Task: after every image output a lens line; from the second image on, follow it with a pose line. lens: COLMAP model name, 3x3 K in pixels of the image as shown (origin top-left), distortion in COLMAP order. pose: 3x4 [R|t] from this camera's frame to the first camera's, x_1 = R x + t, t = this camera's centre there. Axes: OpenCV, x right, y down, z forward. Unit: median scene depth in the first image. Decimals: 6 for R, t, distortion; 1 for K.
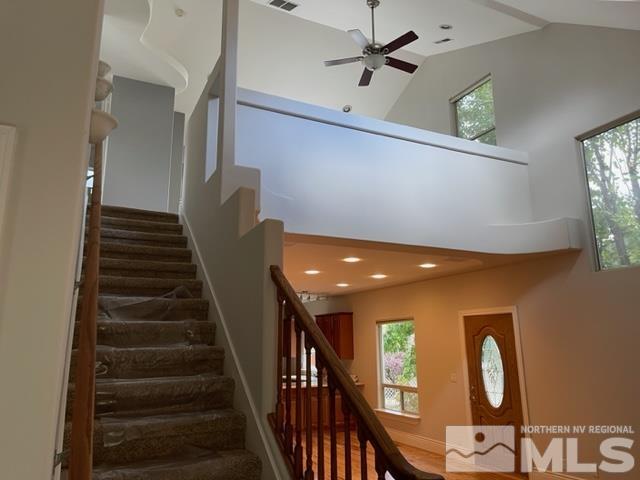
lens RADIAL K [[483.3, 0, 319.8], [0, 483.3, 243.7], [0, 0, 1]] dist [0.087105, -0.098622]
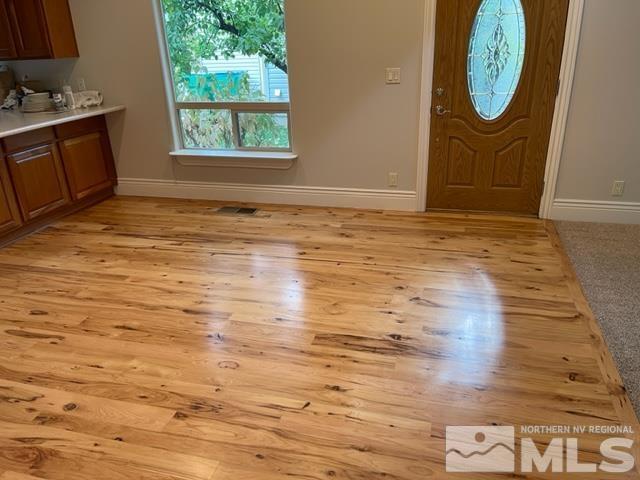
lens RADIAL K [[483.3, 0, 319.8], [0, 483.3, 243.7], [0, 0, 1]] dist [0.087105, -0.098622]
pose [[0.670591, -0.321621, 0.668482, -0.177623], [-0.117659, 0.843609, 0.523909, 0.143167], [-0.732437, -0.429981, 0.527875, 0.629160]]
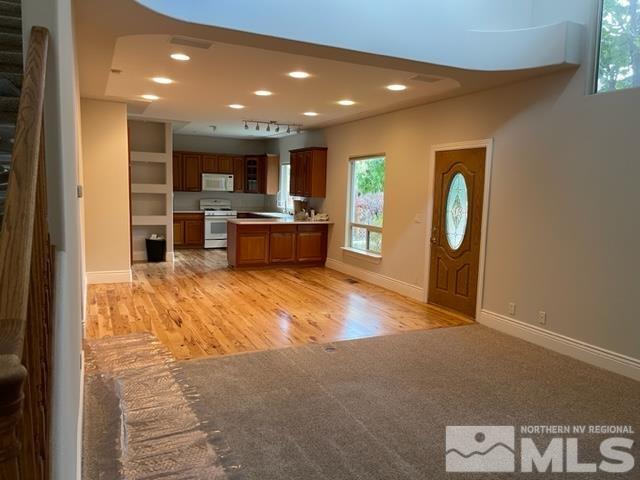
lens RADIAL K [[483.3, 0, 319.8], [0, 483.3, 243.7], [0, 0, 1]] dist [0.087105, -0.098622]
pose [[0.999094, 0.038943, -0.017178, 0.095821], [-0.031520, 0.948149, 0.316261, 0.031885], [0.028603, -0.315433, 0.948517, 0.097424]]
